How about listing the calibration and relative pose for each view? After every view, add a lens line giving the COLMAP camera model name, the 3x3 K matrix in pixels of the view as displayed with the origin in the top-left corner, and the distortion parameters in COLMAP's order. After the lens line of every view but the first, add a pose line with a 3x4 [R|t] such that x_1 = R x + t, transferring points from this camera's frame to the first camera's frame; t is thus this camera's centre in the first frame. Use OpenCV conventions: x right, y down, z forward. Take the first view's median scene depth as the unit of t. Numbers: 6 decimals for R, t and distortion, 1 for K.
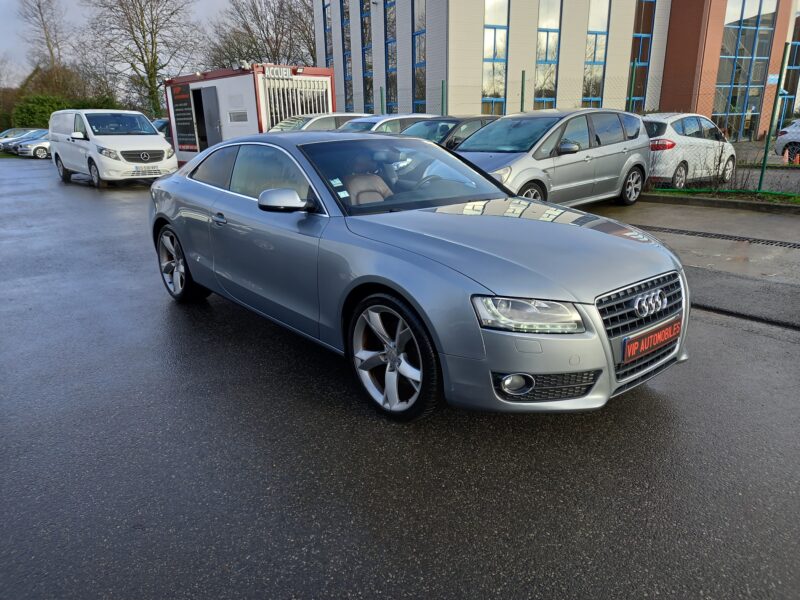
lens RADIAL K [[579.5, 0, 400.7], [0, 579.5, 299.3], [0, 0, 1]] dist [0.078030, -0.062477]
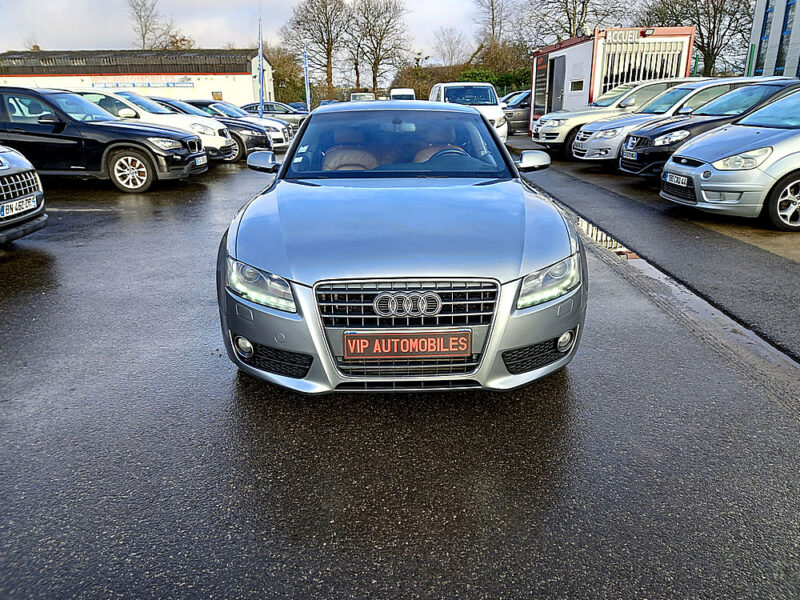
lens RADIAL K [[579.5, 0, 400.7], [0, 579.5, 299.3], [0, 0, 1]] dist [0.078030, -0.062477]
pose [[0.779118, 0.204237, -0.592674, 0.154935], [-0.176210, 0.978671, 0.105610, -0.015086], [0.601602, 0.022153, 0.798488, 0.049497]]
